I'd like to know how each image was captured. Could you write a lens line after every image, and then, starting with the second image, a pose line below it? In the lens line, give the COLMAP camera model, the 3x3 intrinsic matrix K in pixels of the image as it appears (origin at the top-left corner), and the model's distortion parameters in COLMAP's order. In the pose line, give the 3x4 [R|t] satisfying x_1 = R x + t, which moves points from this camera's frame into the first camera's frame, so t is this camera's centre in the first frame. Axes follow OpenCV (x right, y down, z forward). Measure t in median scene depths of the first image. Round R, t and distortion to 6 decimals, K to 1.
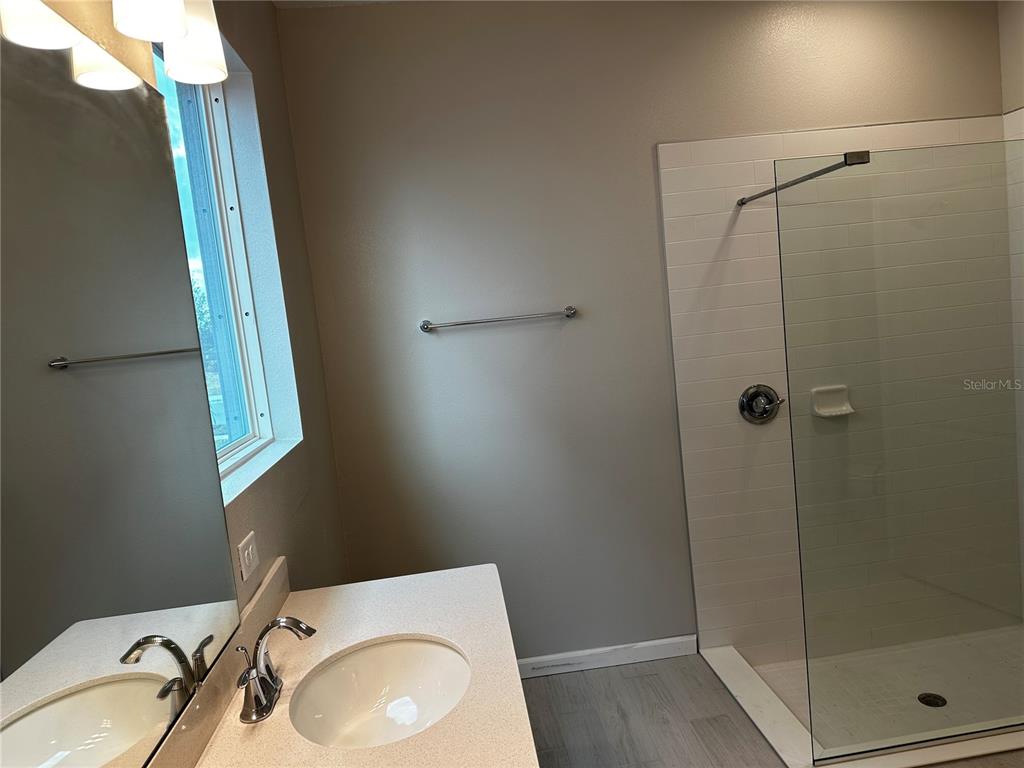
lens RADIAL K [[713.7, 0, 512.0], [0, 713.7, 384.0], [0, 0, 1]] dist [-0.000980, -0.000595]
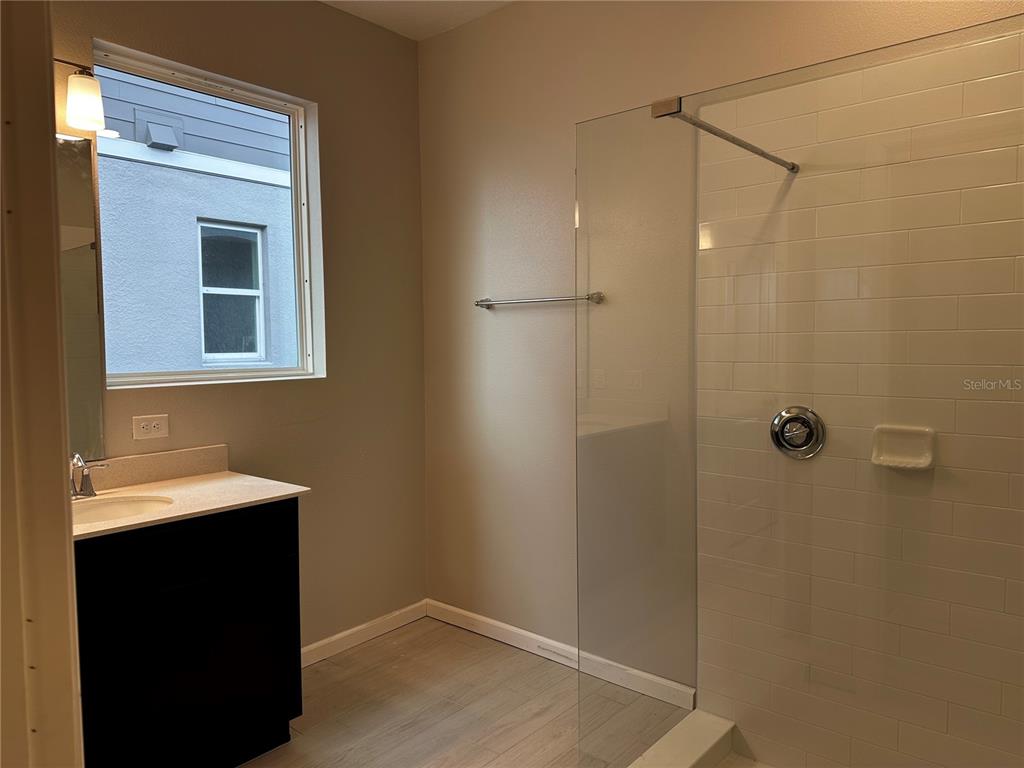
lens RADIAL K [[713.7, 0, 512.0], [0, 713.7, 384.0], [0, 0, 1]] dist [-0.000980, -0.000595]
pose [[0.691563, 0.138700, -0.708874, 0.680504], [-0.132986, 0.989063, 0.063784, -0.031076], [0.709968, 0.050160, 0.702445, 0.244789]]
